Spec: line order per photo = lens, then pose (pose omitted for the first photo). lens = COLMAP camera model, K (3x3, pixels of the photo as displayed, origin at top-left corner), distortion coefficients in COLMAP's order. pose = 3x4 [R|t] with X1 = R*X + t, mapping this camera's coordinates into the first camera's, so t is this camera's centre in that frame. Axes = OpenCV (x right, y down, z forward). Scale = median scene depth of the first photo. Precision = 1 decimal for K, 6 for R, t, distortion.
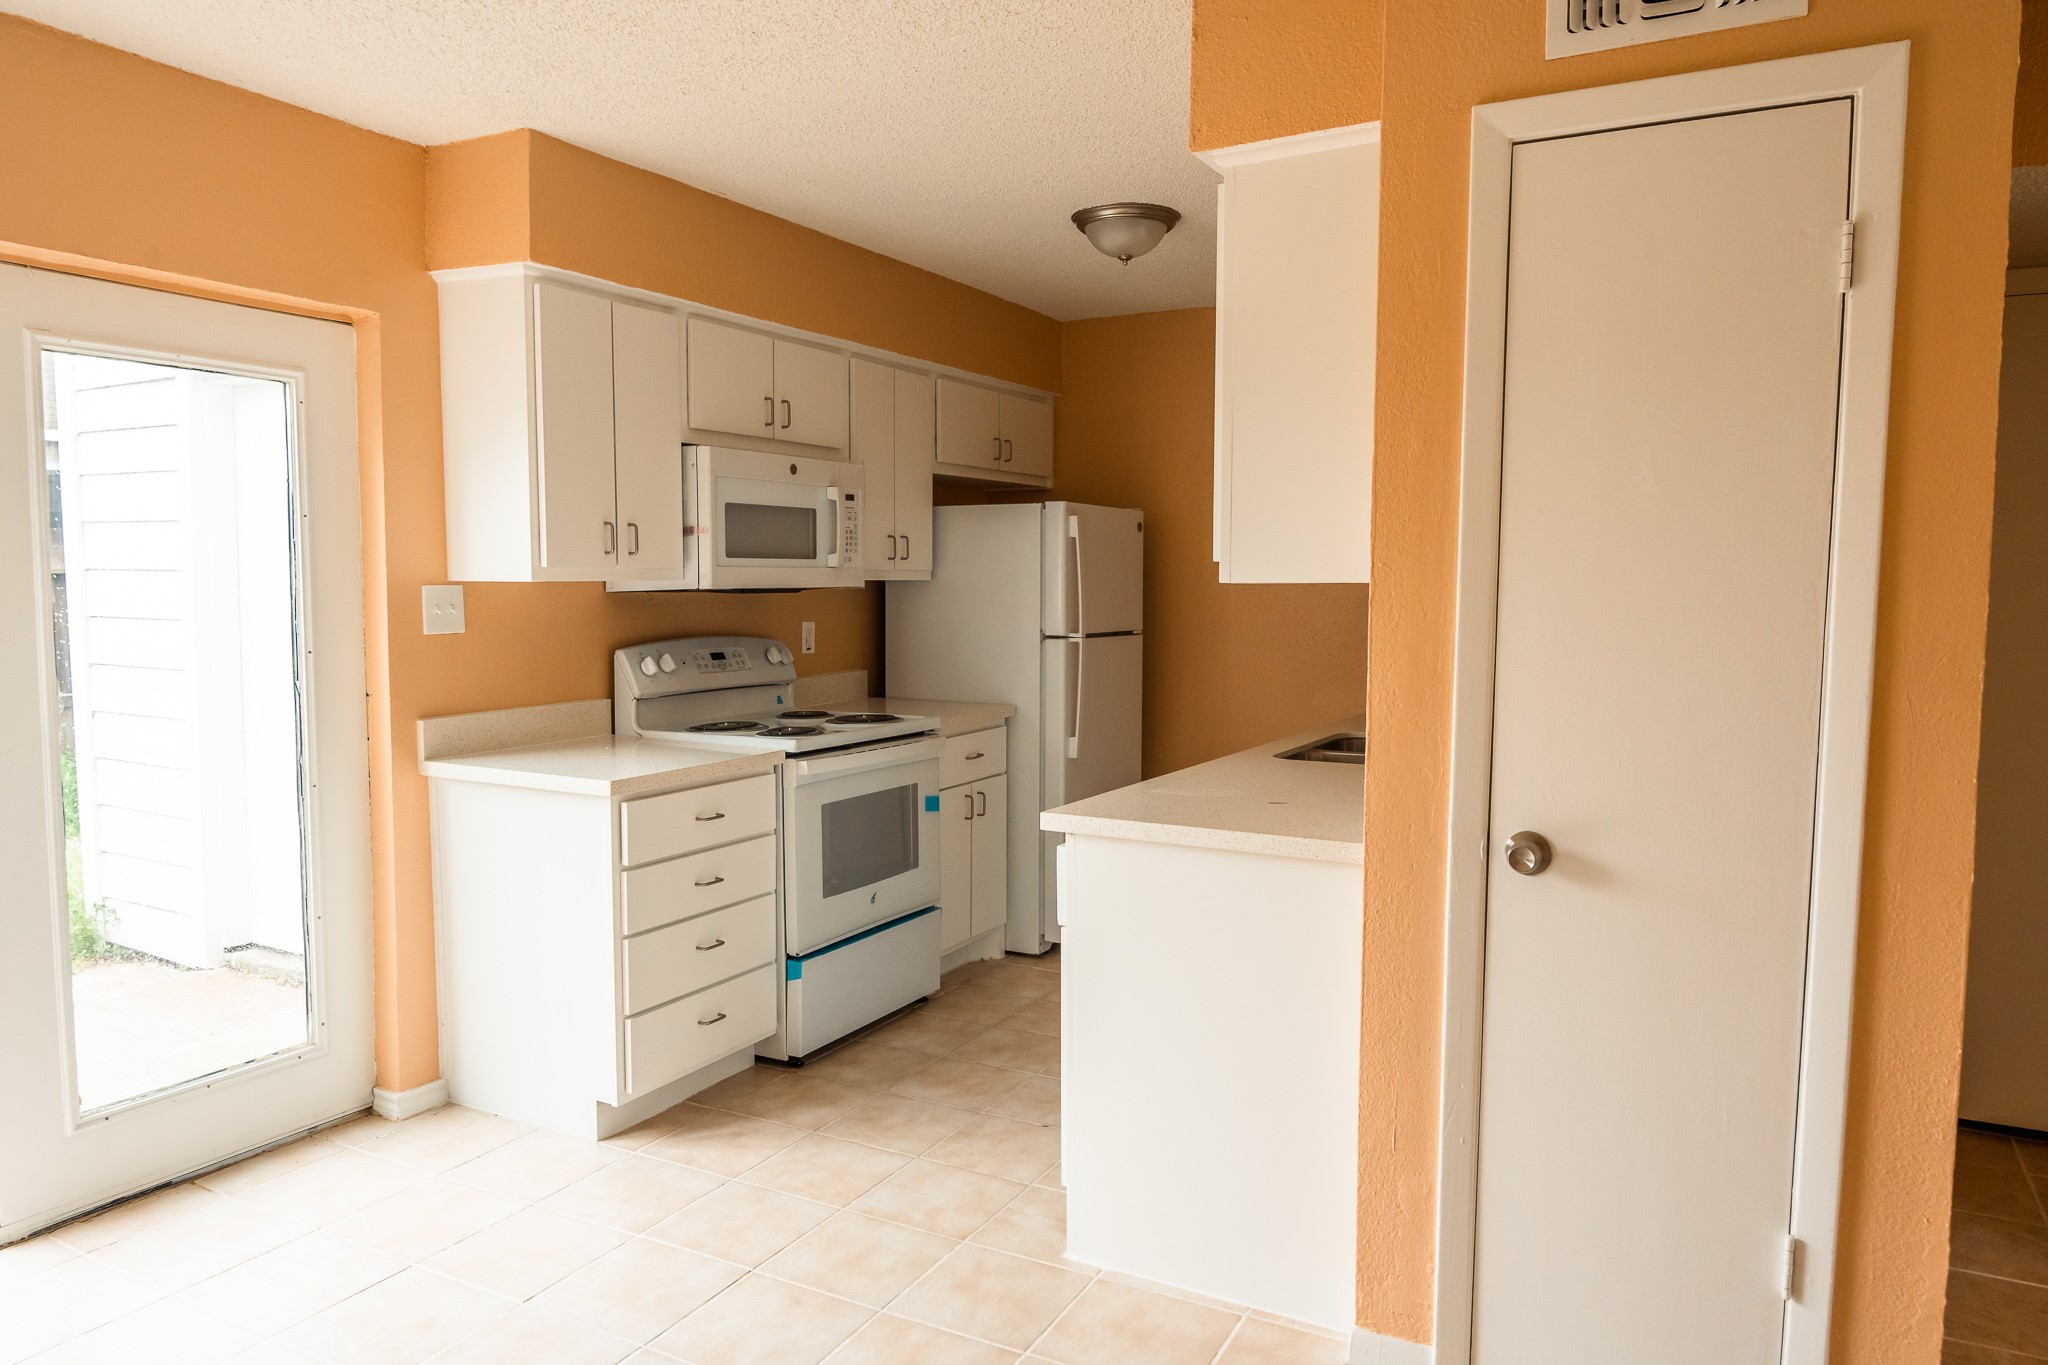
lens RADIAL K [[1368.8, 0, 1018.8], [0, 1368.8, 694.8], [0, 0, 1]] dist [-0.008805, -0.010896]
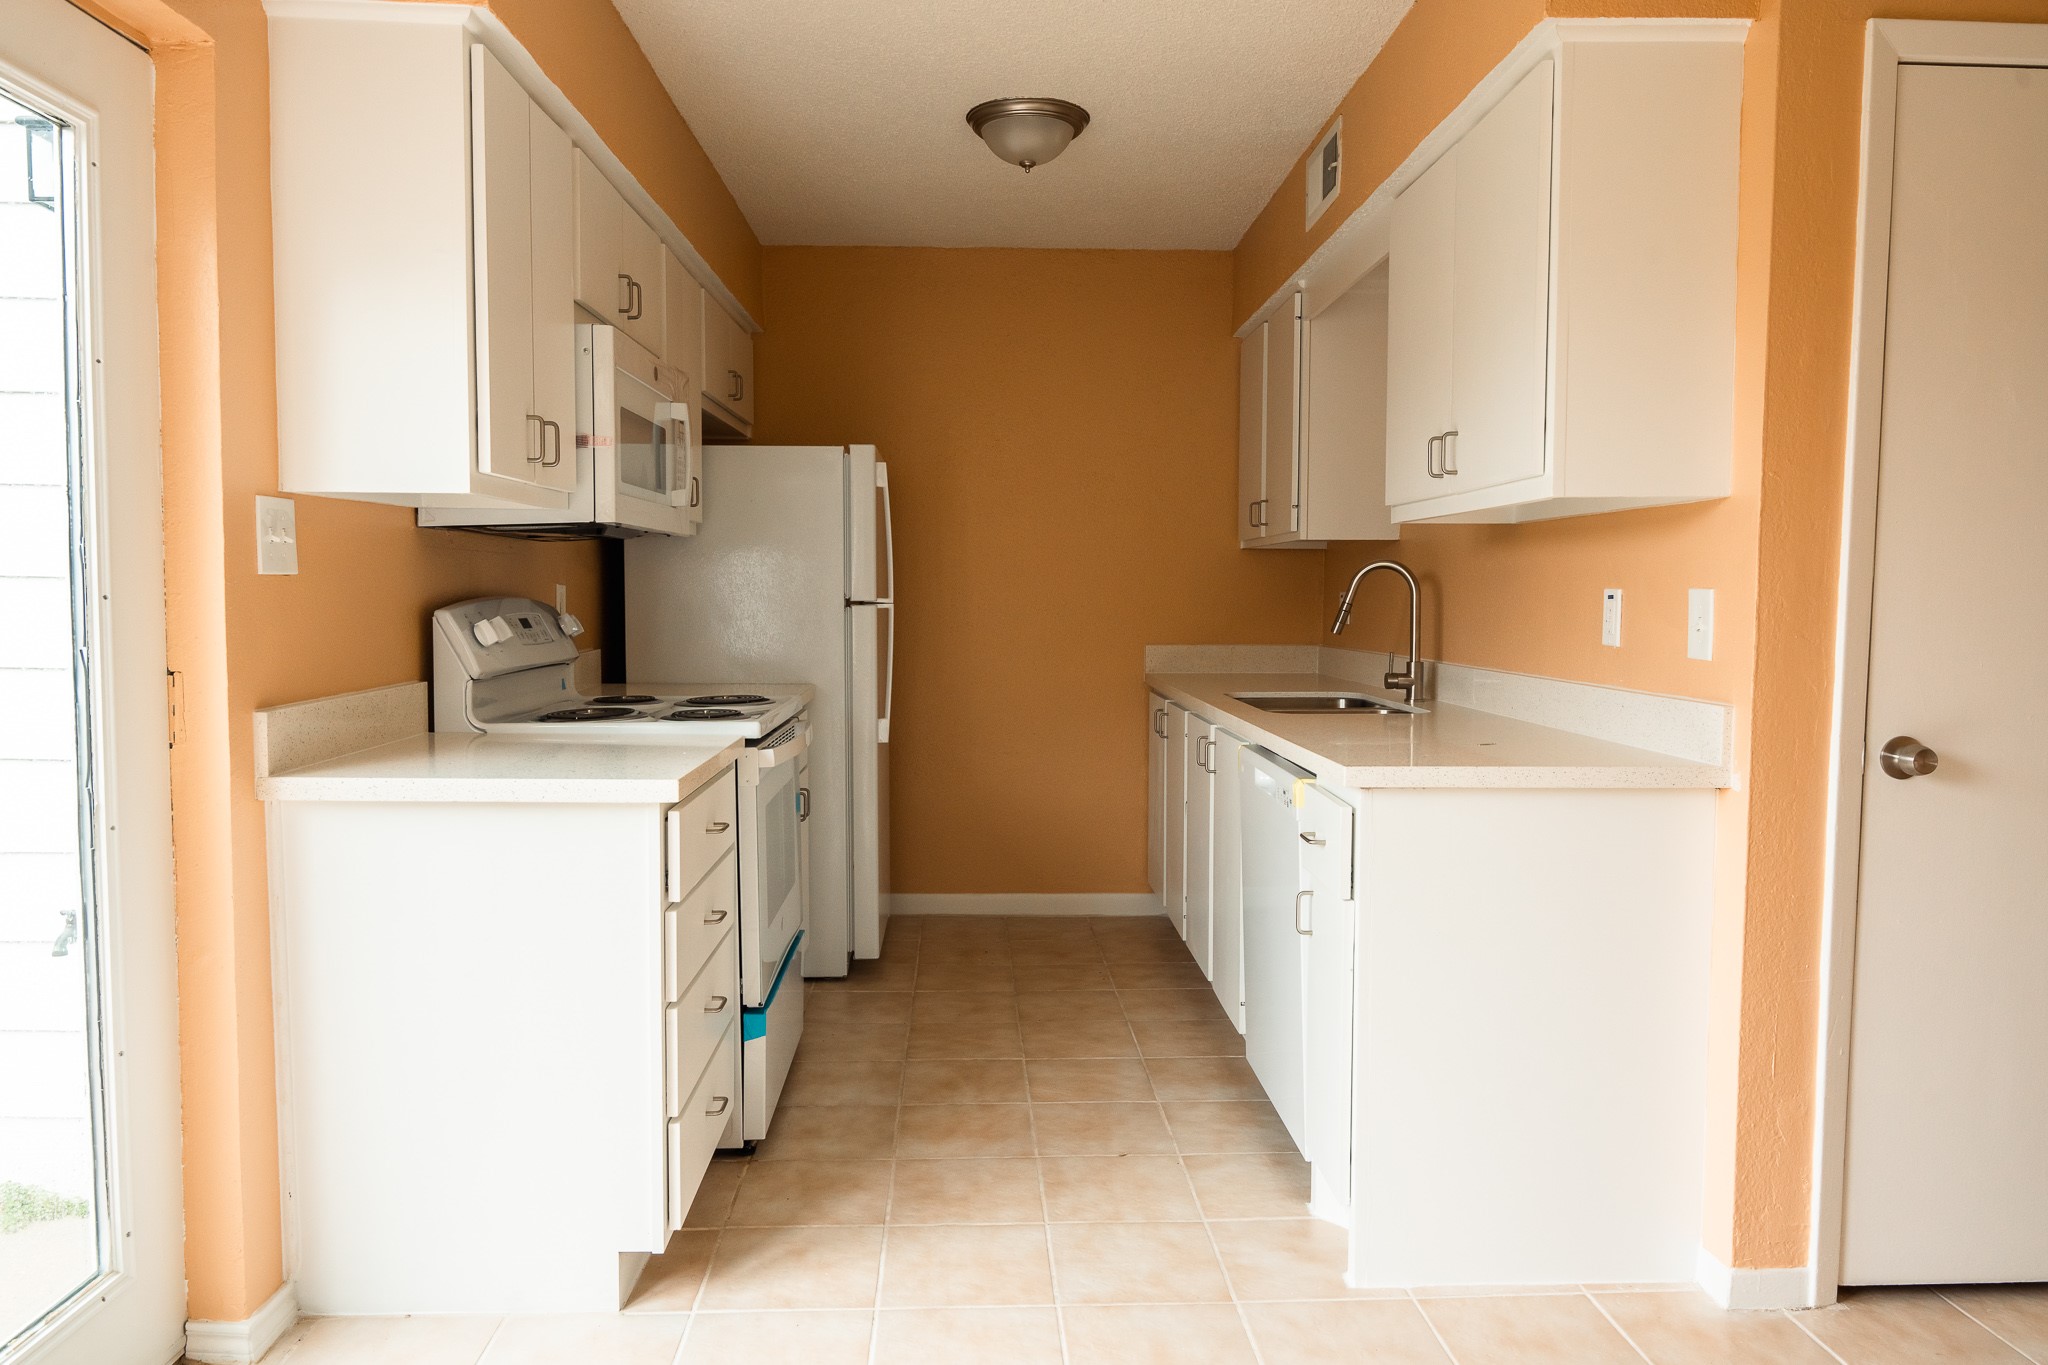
lens RADIAL K [[1382.7, 0, 1021.2], [0, 1382.7, 688.1], [0, 0, 1]] dist [0.003710, -0.024120]
pose [[0.859660, -0.035663, 0.509621, -0.461746], [0.042664, 0.999087, -0.002051, 0.023931], [-0.509083, 0.023506, 0.860397, 0.284233]]
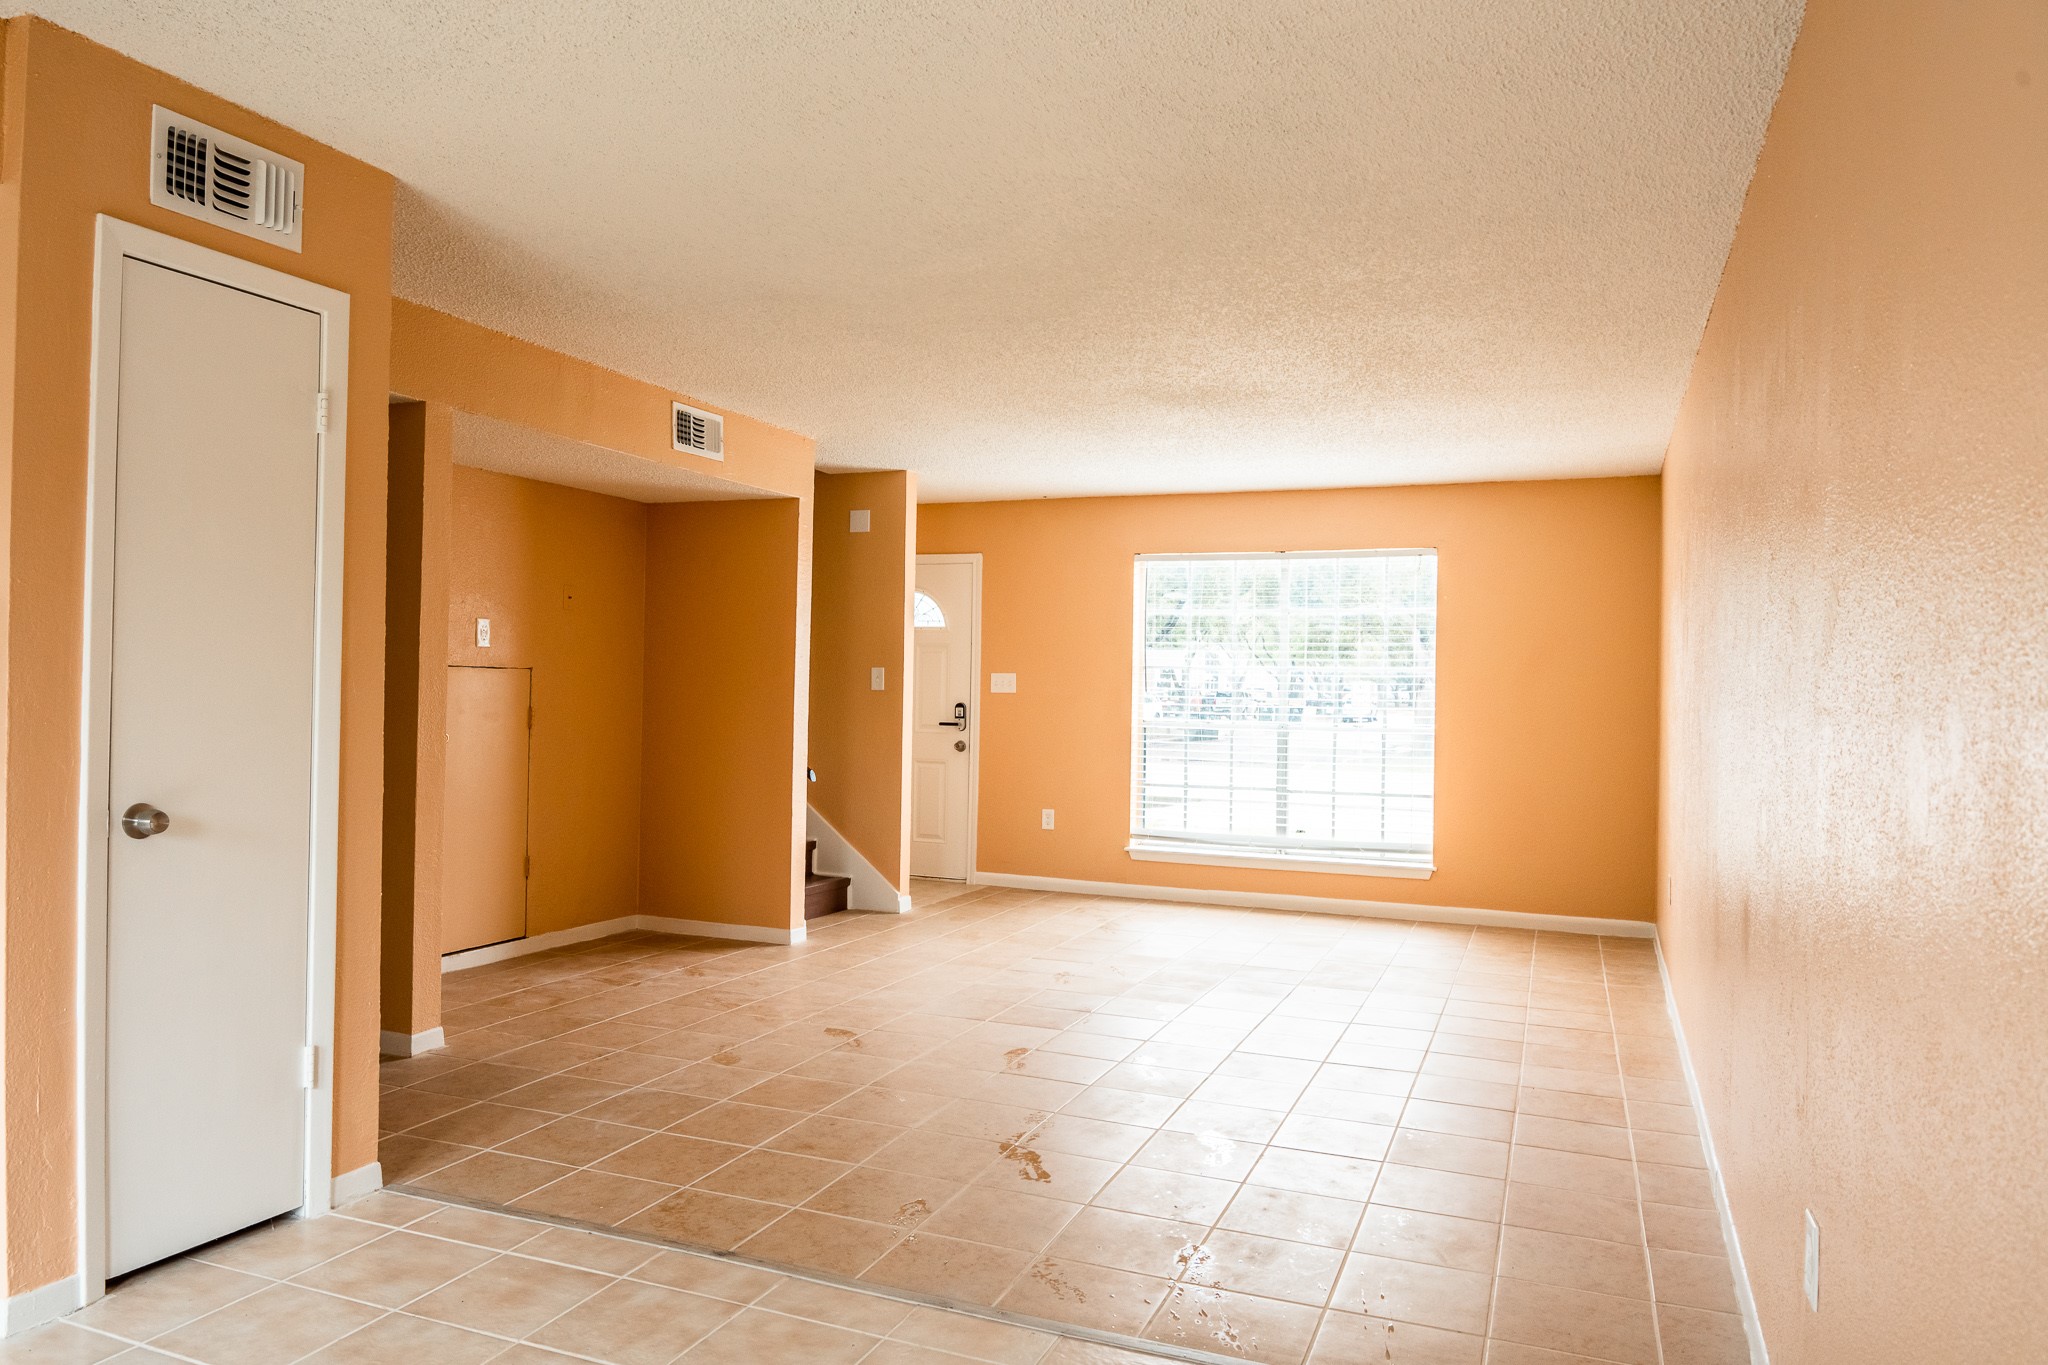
lens RADIAL K [[1368.8, 0, 983.4], [0, 1368.8, 691.2], [0, 0, 1]] dist [-0.008805, -0.010896]
pose [[-0.085988, -0.012741, 0.996215, -0.594614], [0.064446, 0.997753, 0.018323, 0.015613], [-0.994210, 0.065778, -0.084973, 0.212837]]
